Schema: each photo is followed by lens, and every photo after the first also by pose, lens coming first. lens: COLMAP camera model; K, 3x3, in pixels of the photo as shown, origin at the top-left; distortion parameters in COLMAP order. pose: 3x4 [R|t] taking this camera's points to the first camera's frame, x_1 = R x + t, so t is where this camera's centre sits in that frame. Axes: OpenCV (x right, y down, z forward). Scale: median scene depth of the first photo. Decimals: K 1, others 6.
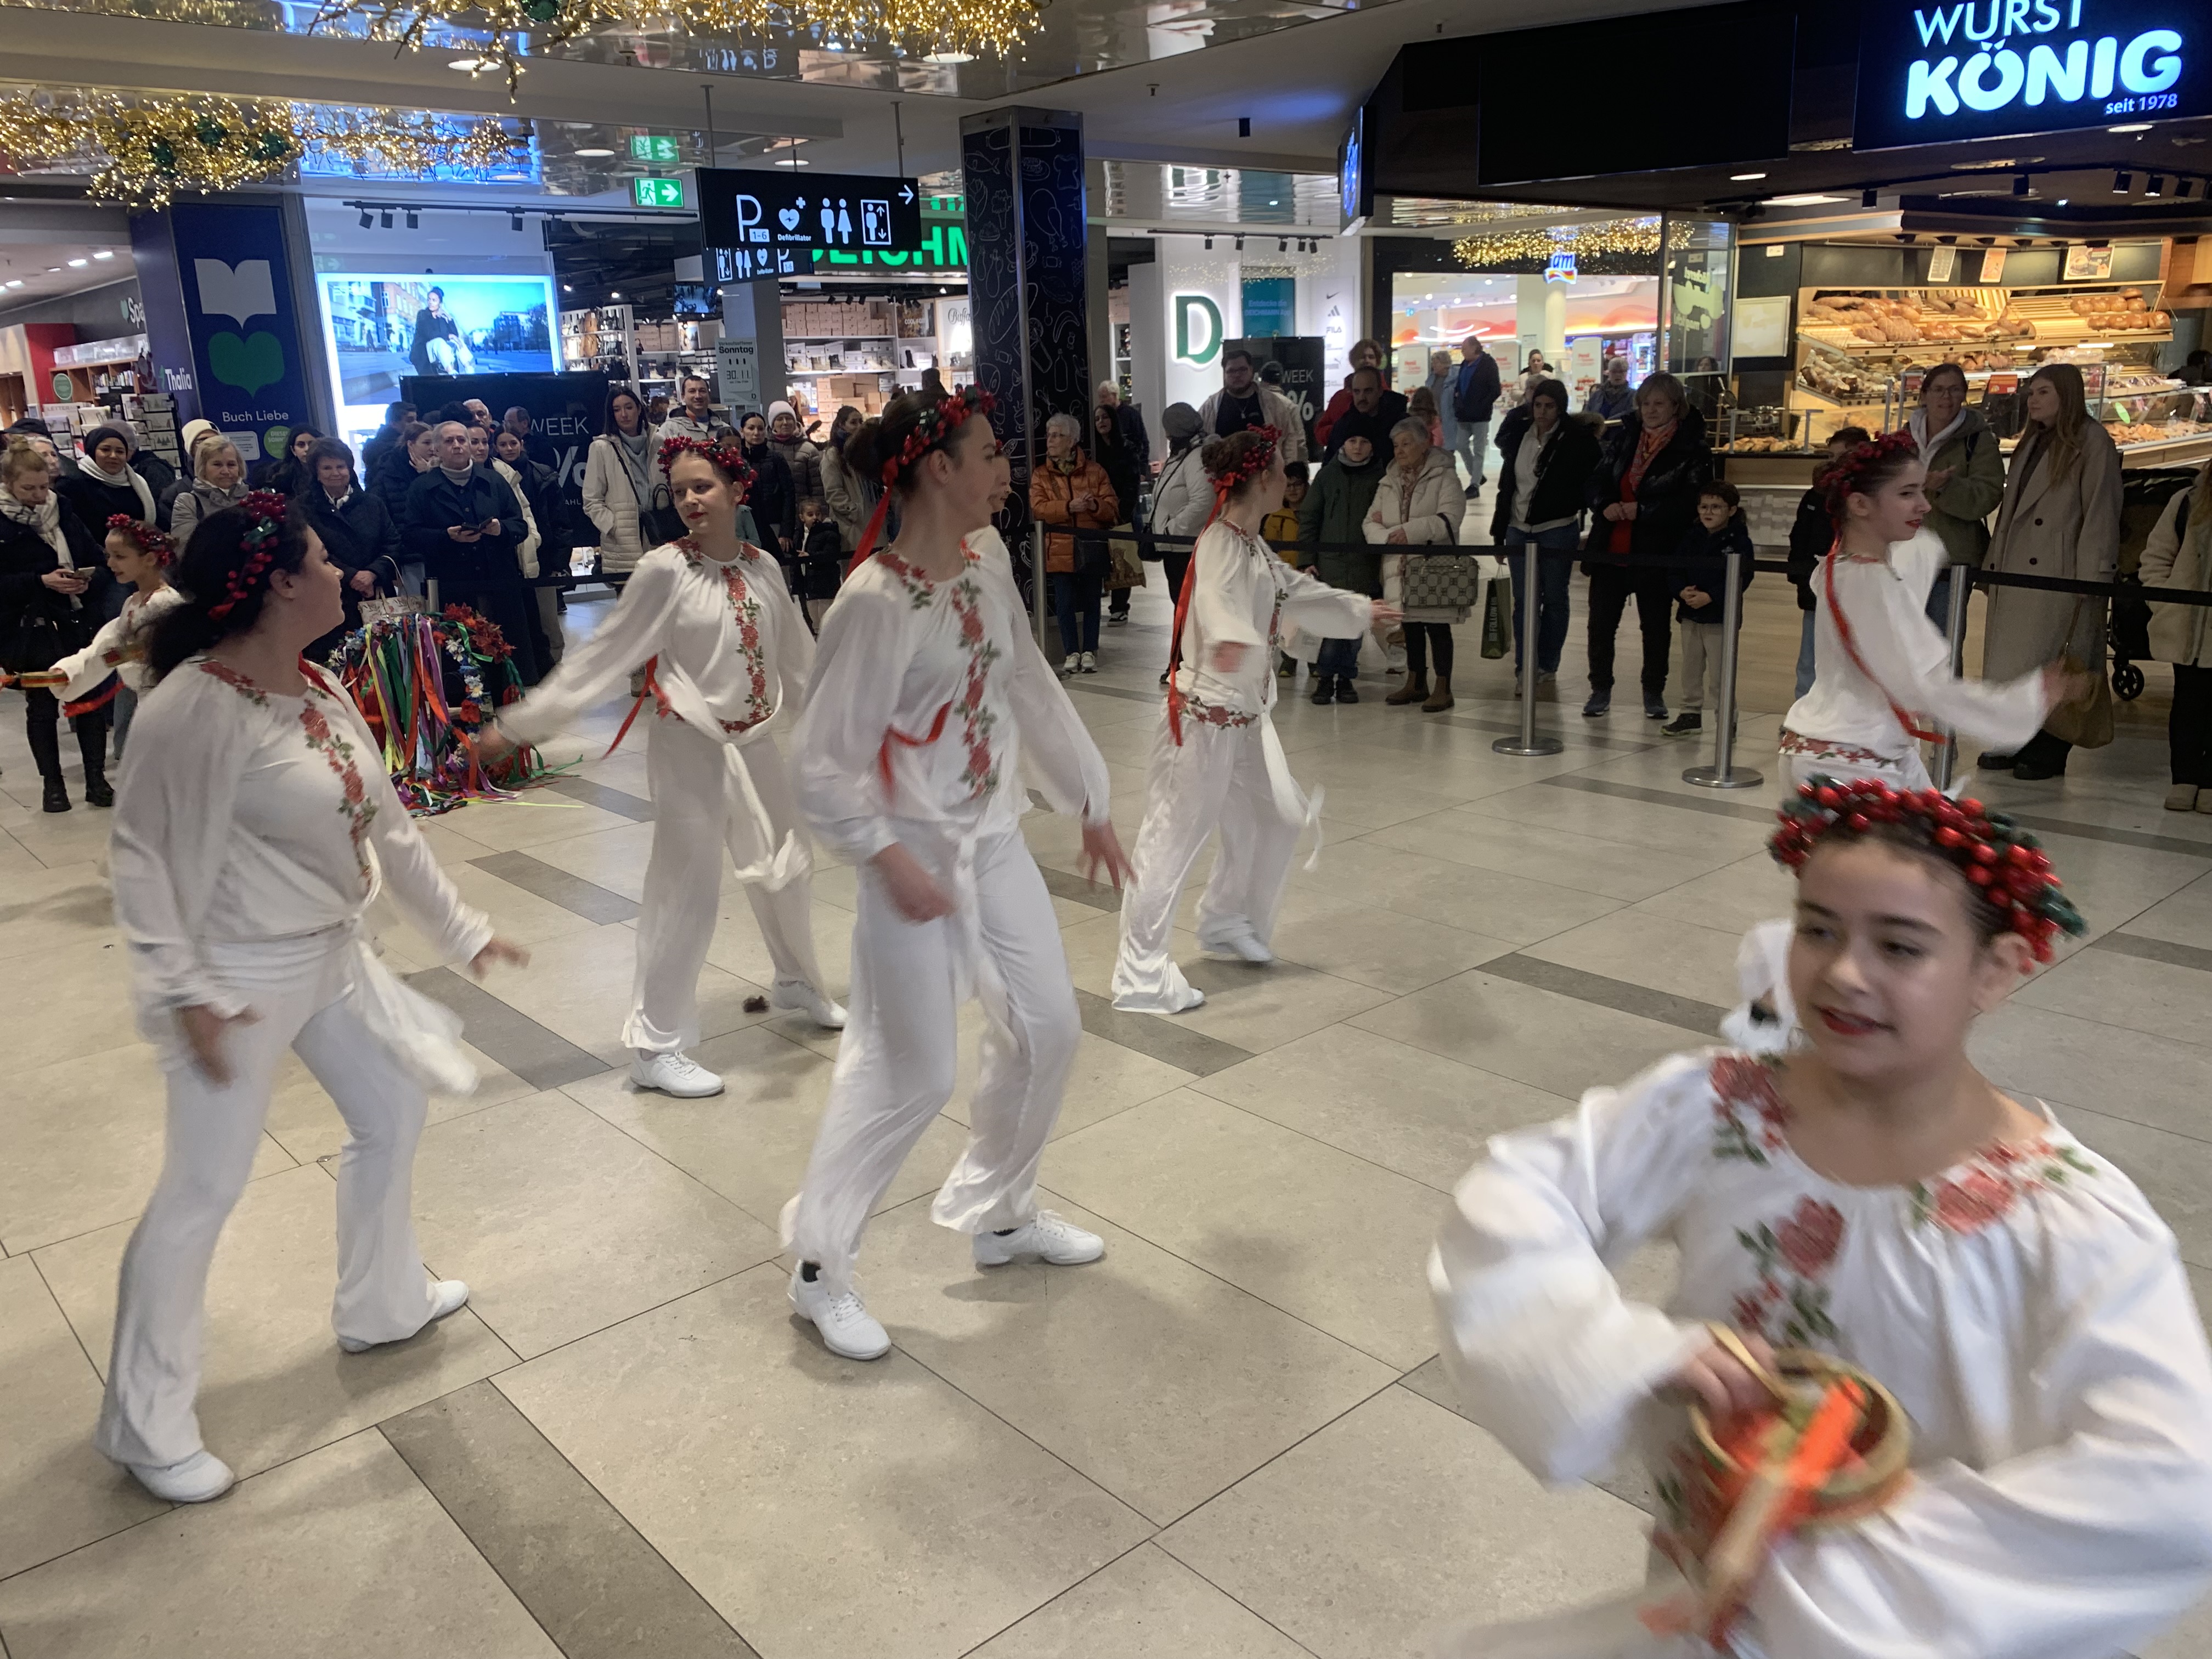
lens RADIAL K [[1692.4, 0, 1088.9], [0, 1692.4, 836.9], [0, 0, 1]] dist [0.034684, -0.031531]
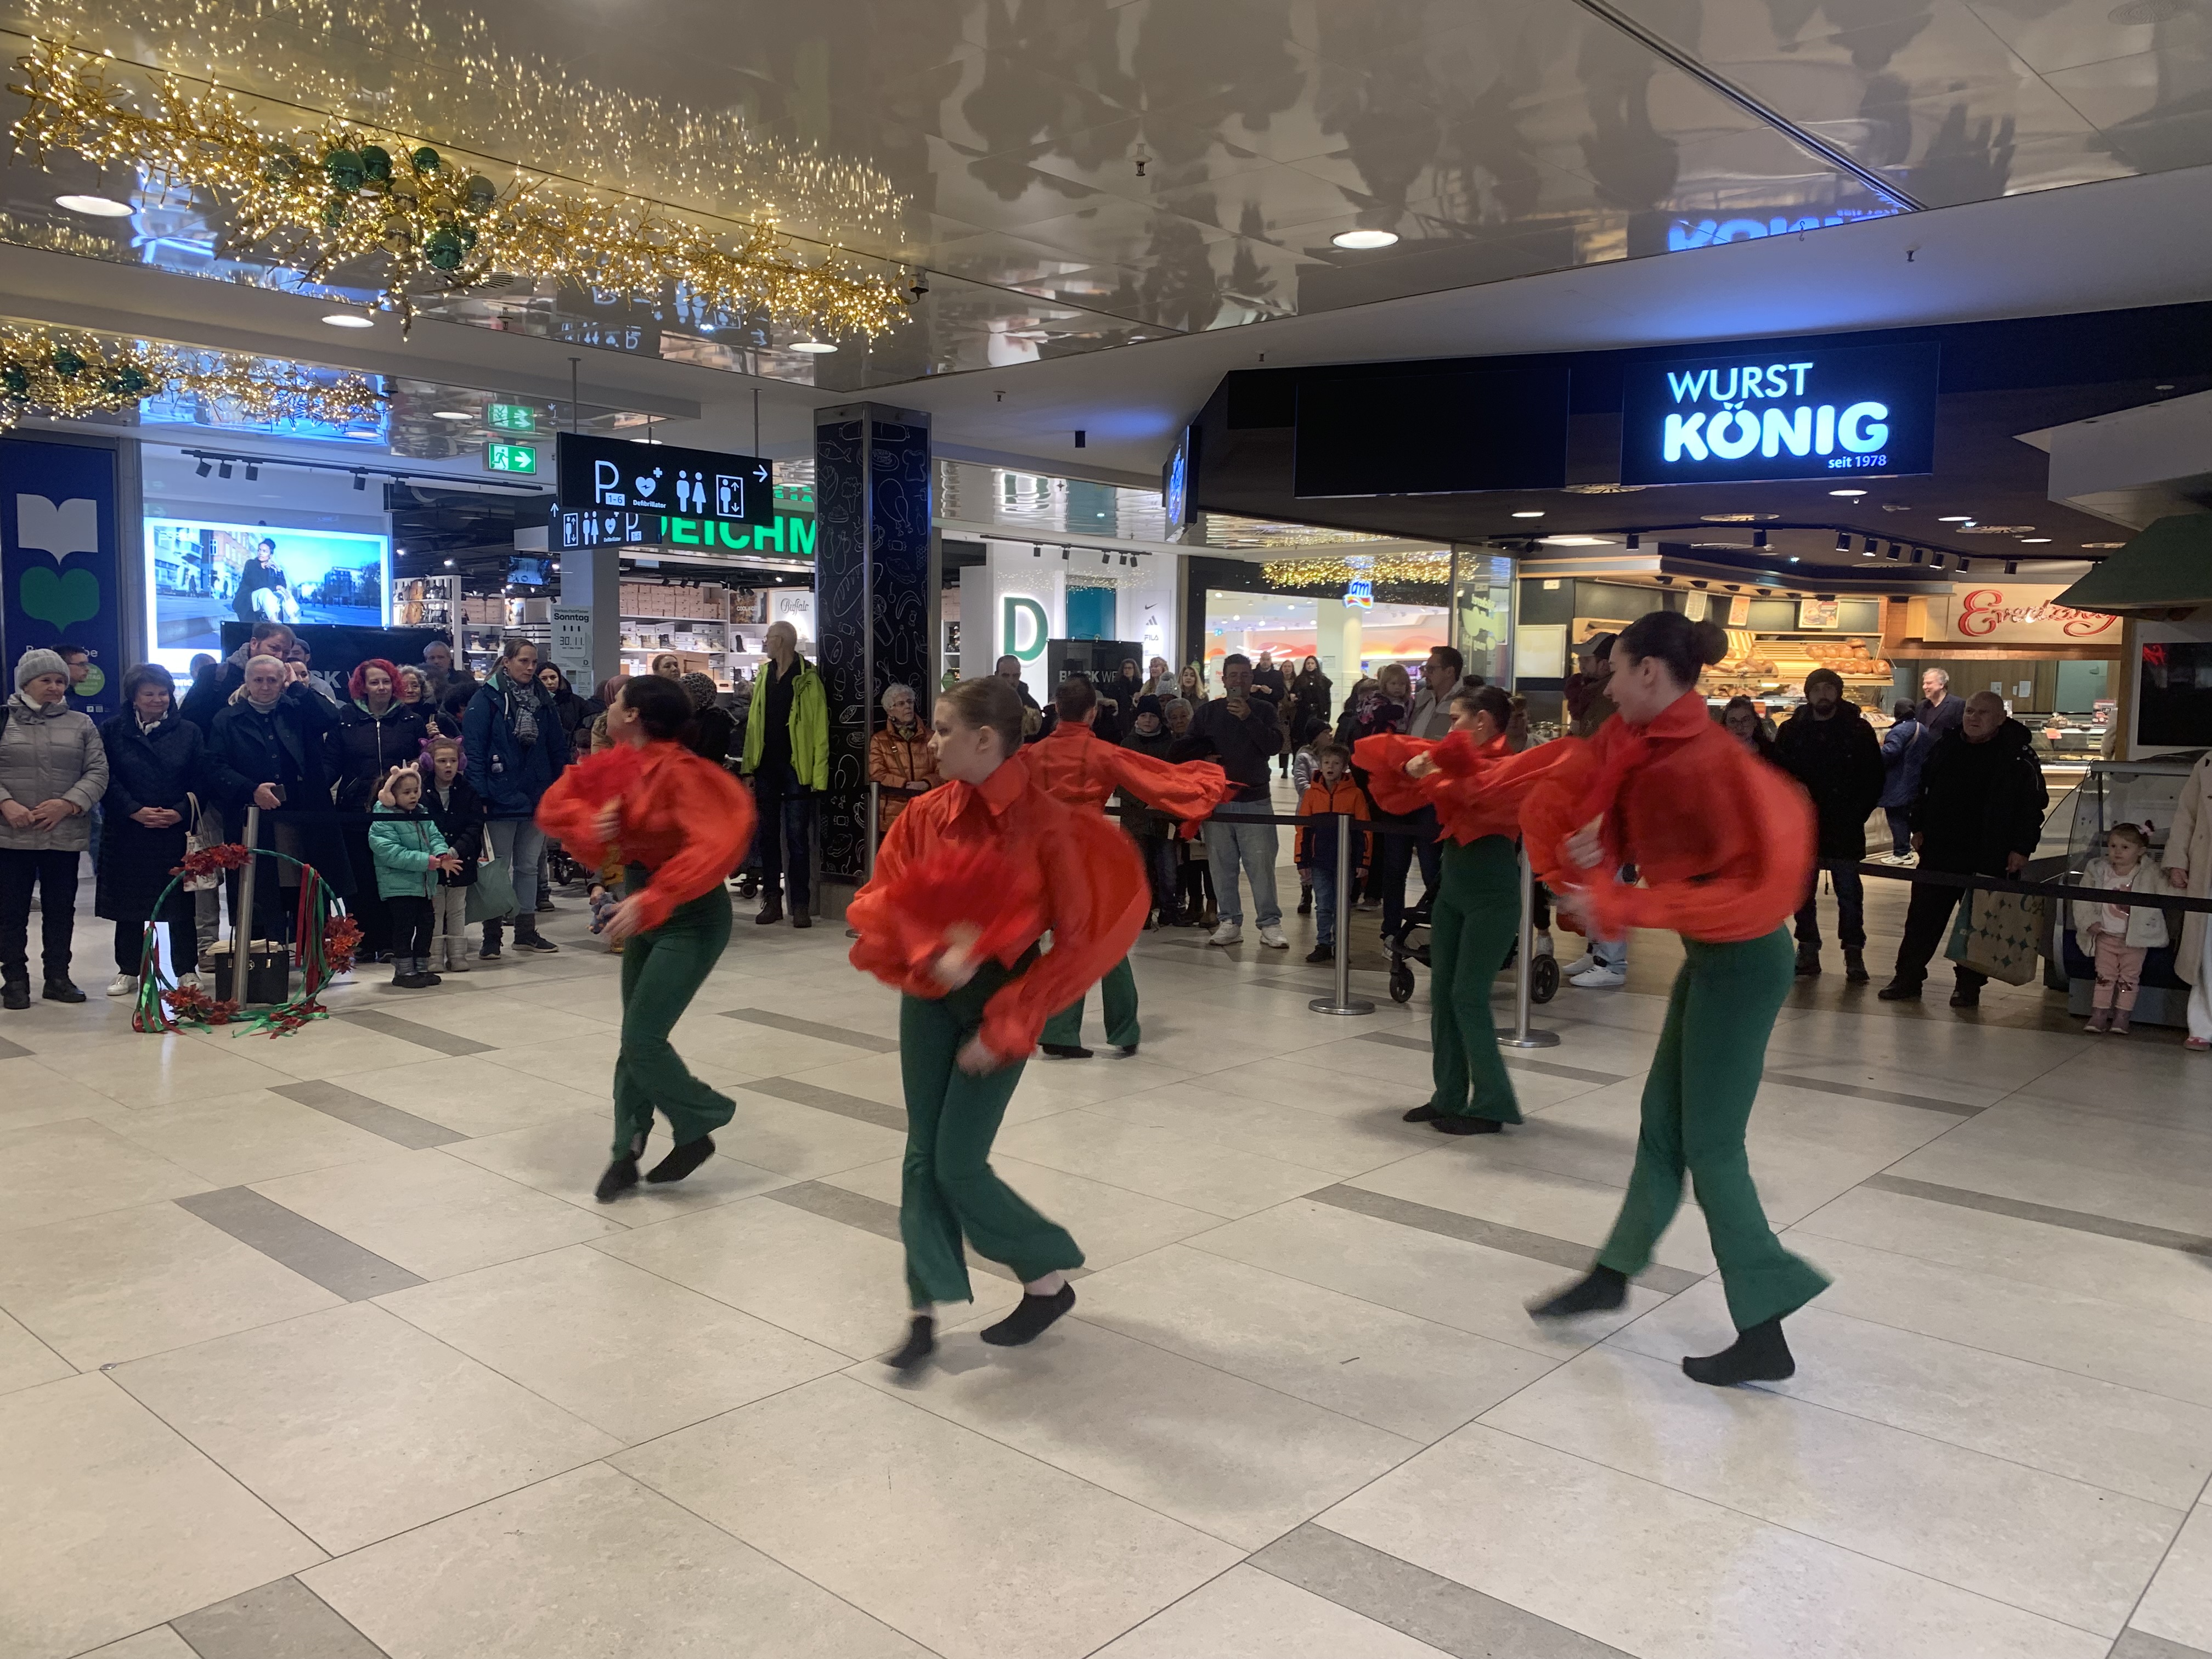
lens RADIAL K [[1692.4, 0, 1109.6], [0, 1692.4, 850.2], [0, 0, 1]] dist [0.034684, -0.031531]
pose [[0.991830, 0.038810, 0.121521, -0.011191], [-0.017978, 0.985616, -0.168041, 0.022889], [-0.126294, 0.164483, 0.978261, -0.014243]]
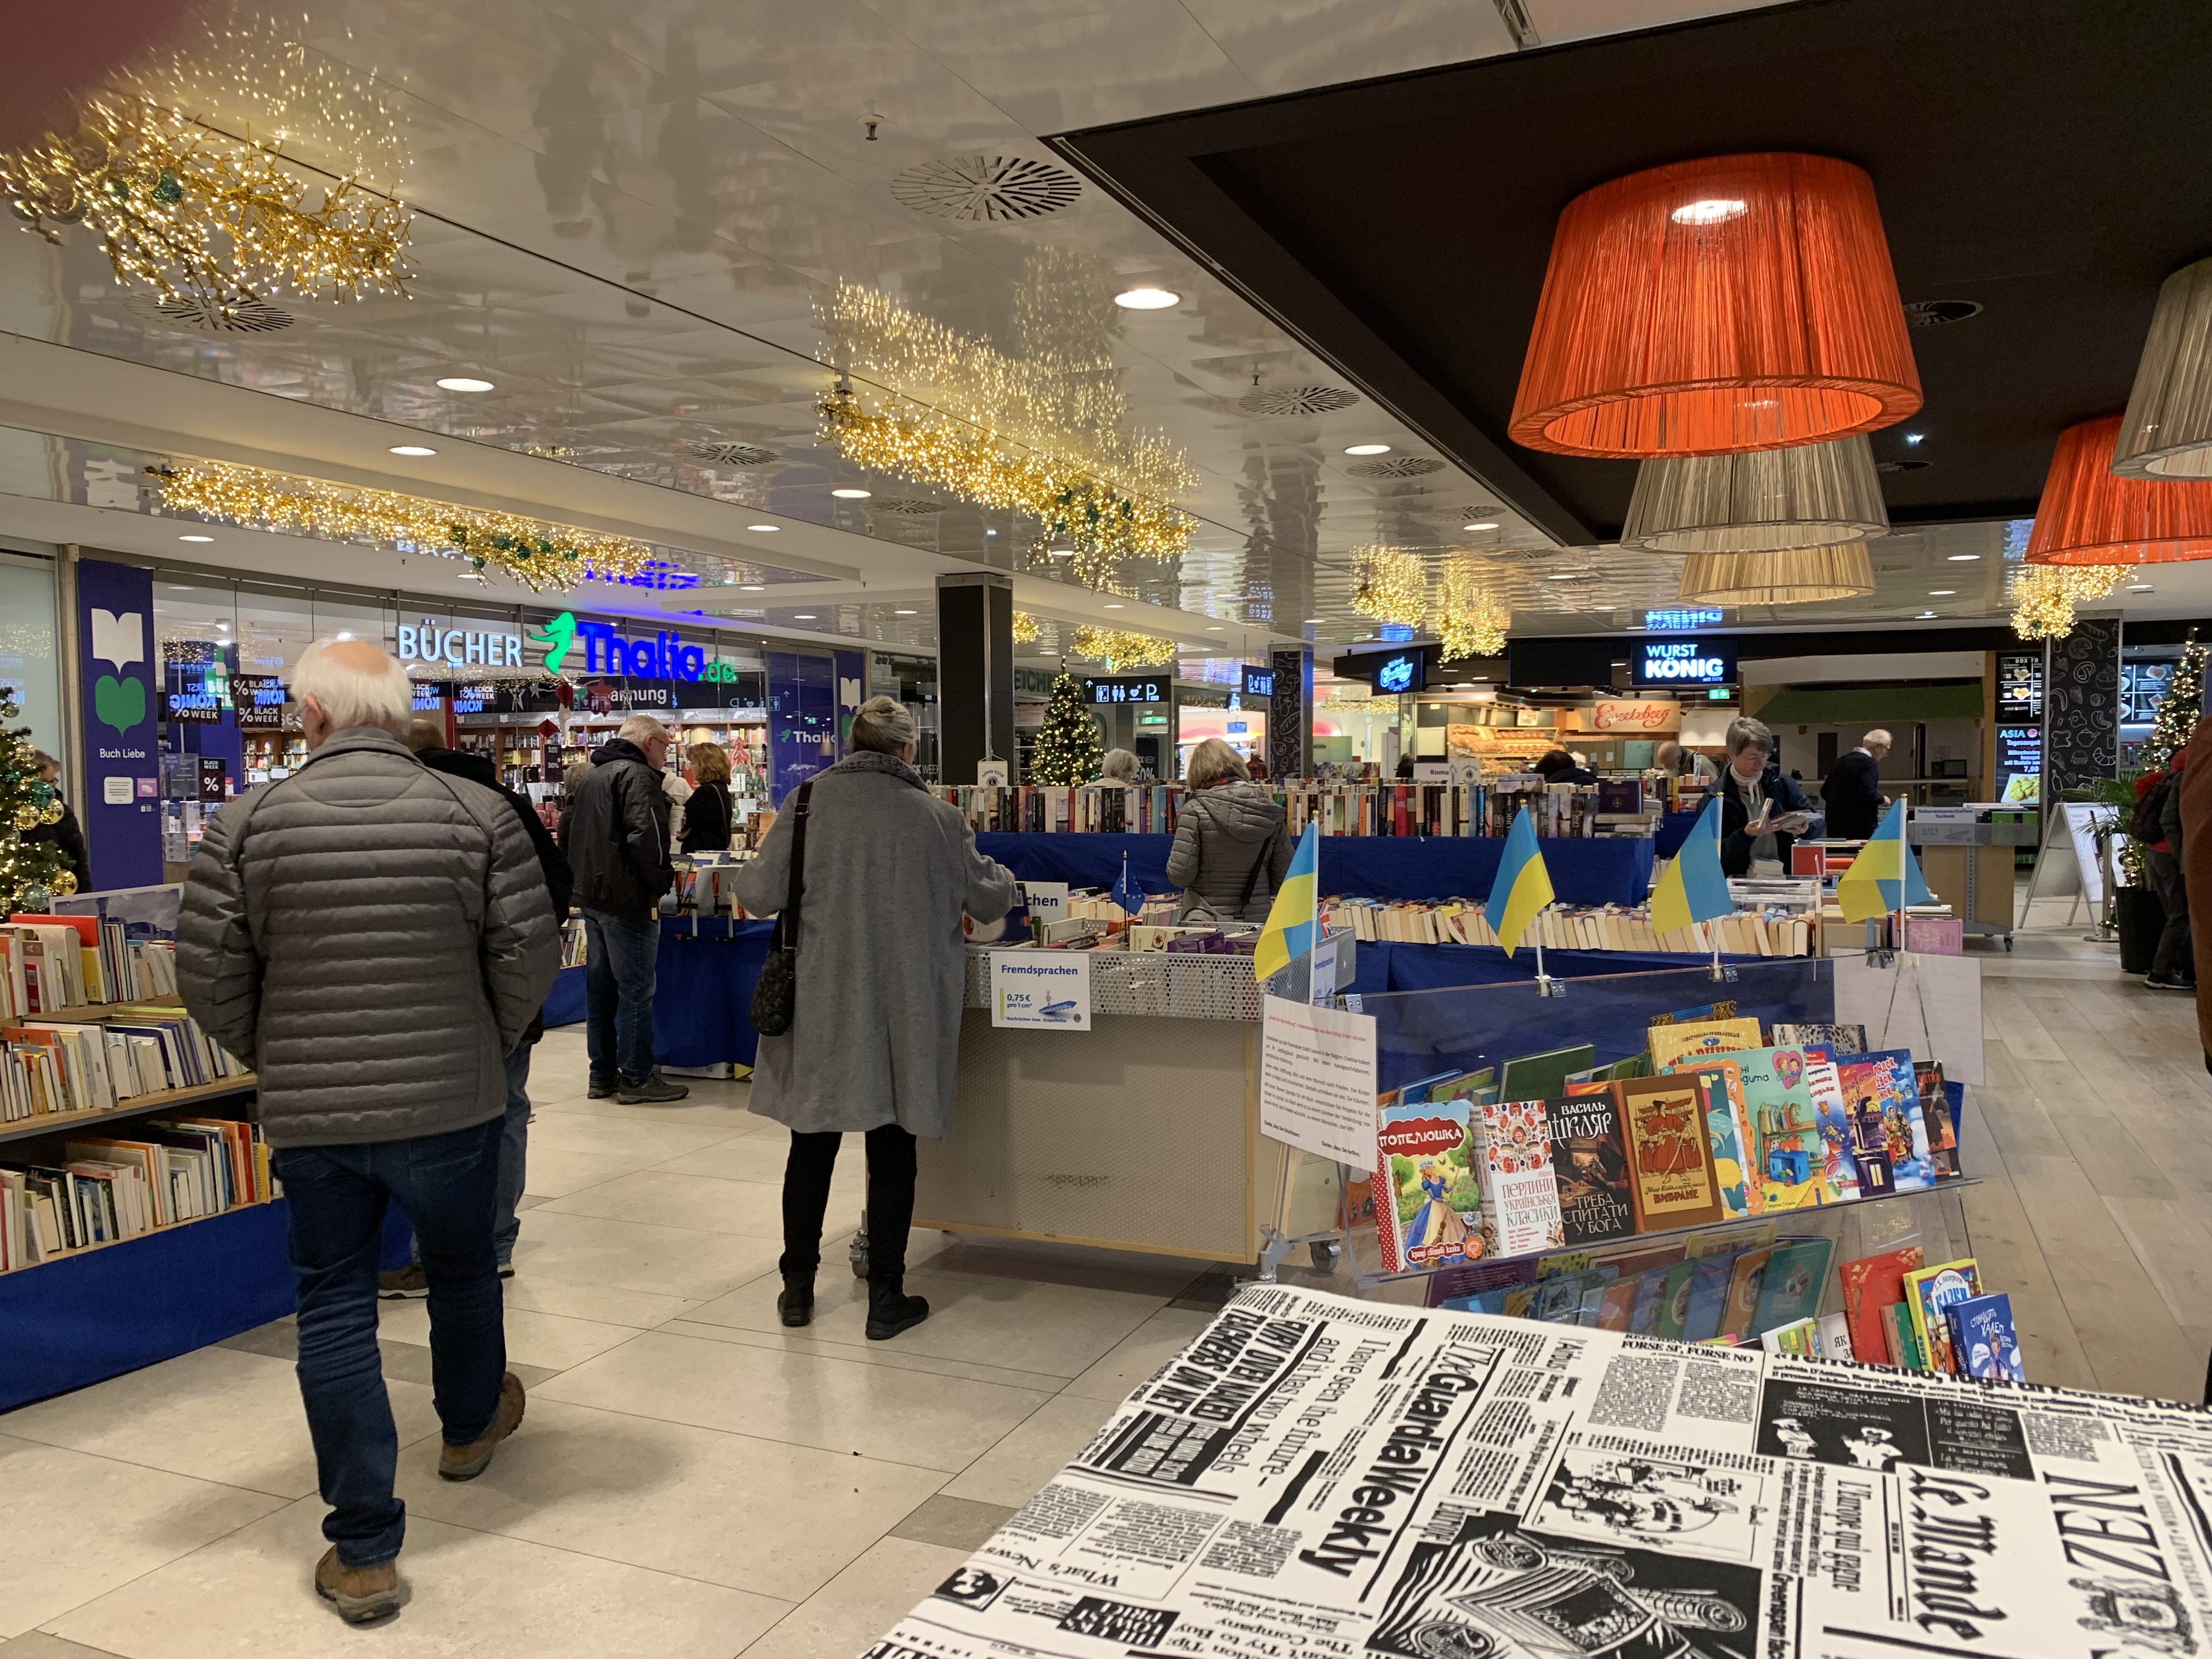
lens RADIAL K [[1692.4, 0, 1086.6], [0, 1692.4, 848.1], [0, 0, 1]] dist [0.034684, -0.031531]
pose [[0.906827, 0.009901, 0.421386, -1.312584], [0.084710, 0.975046, -0.205207, 0.328542], [-0.412903, 0.221783, 0.883359, -0.943798]]
